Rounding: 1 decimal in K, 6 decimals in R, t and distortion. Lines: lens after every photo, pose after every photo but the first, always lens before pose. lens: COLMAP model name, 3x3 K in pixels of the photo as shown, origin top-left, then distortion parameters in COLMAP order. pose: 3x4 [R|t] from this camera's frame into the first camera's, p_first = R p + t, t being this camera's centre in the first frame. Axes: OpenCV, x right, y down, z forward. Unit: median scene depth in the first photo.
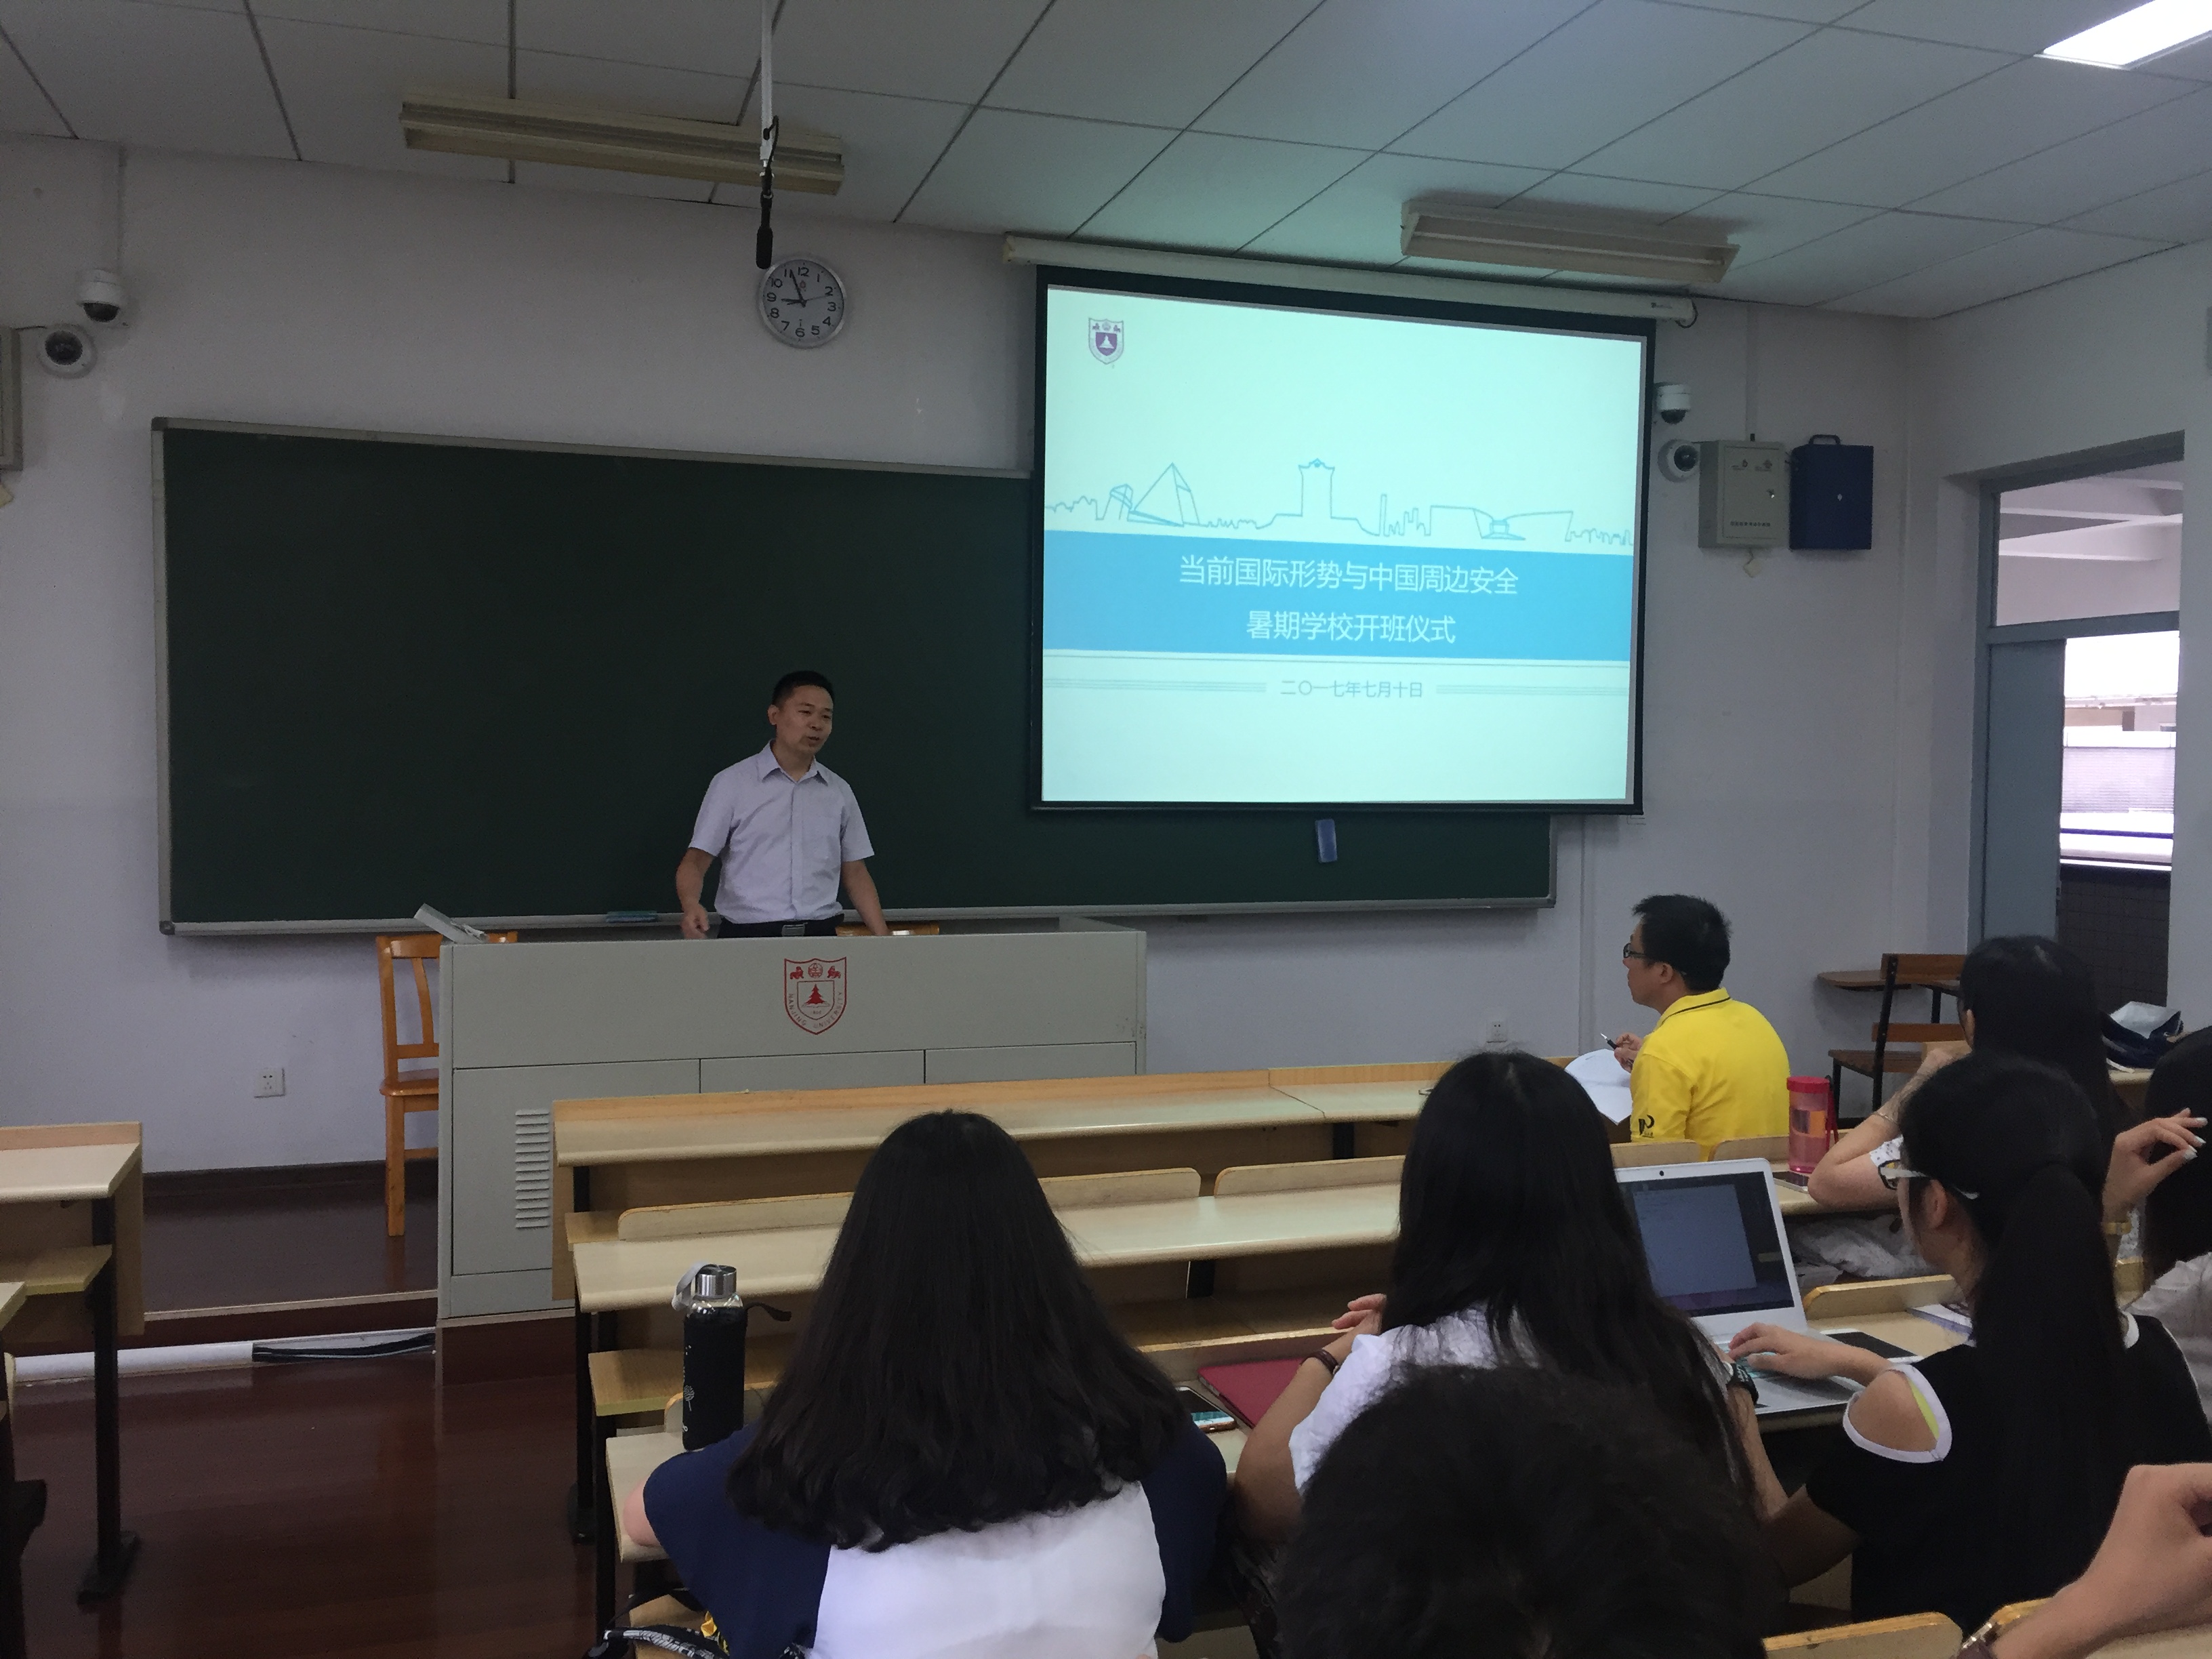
lens RADIAL K [[1861.1, 0, 1107.0], [0, 1861.1, 827.2], [0, 0, 1]] dist [0.076064, -0.051362]
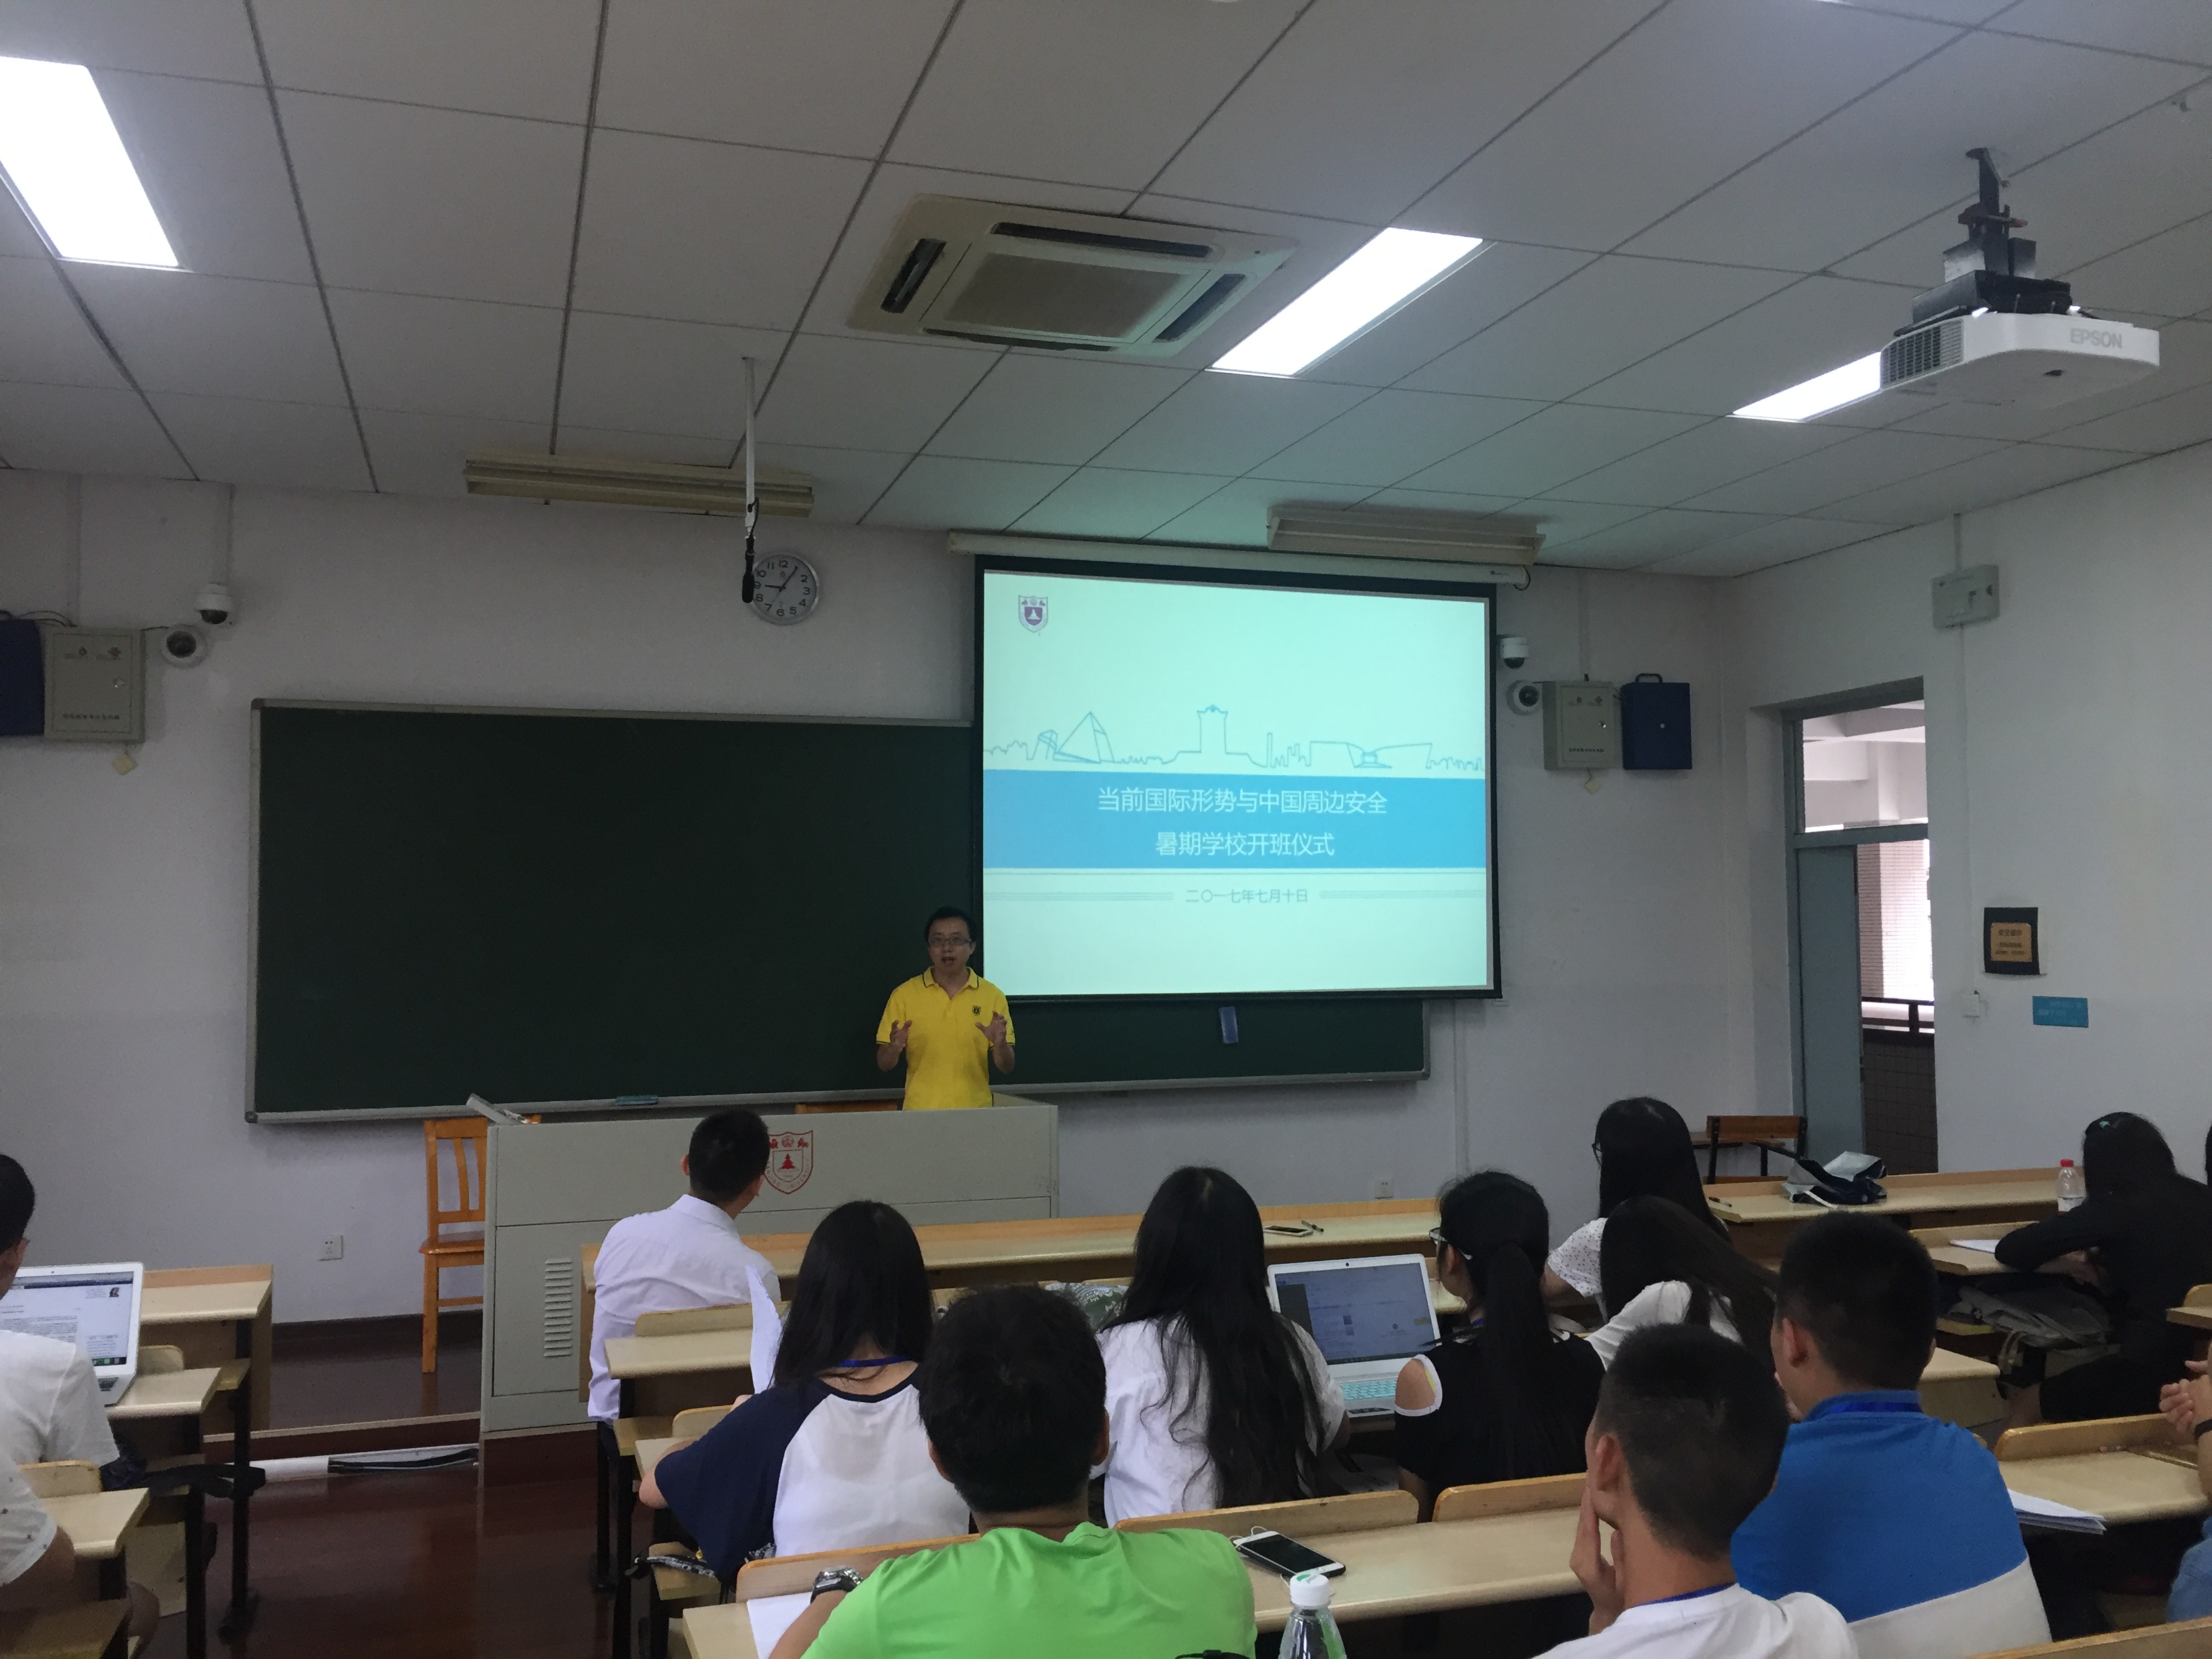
lens RADIAL K [[1861.1, 0, 1102.9], [0, 1861.1, 835.0], [0, 0, 1]] dist [0.076064, -0.051362]
pose [[0.999881, -0.015304, 0.002118, 0.041112], [0.015432, 0.995901, -0.089119, -0.009411], [-0.000746, 0.089141, 0.996019, -0.195410]]
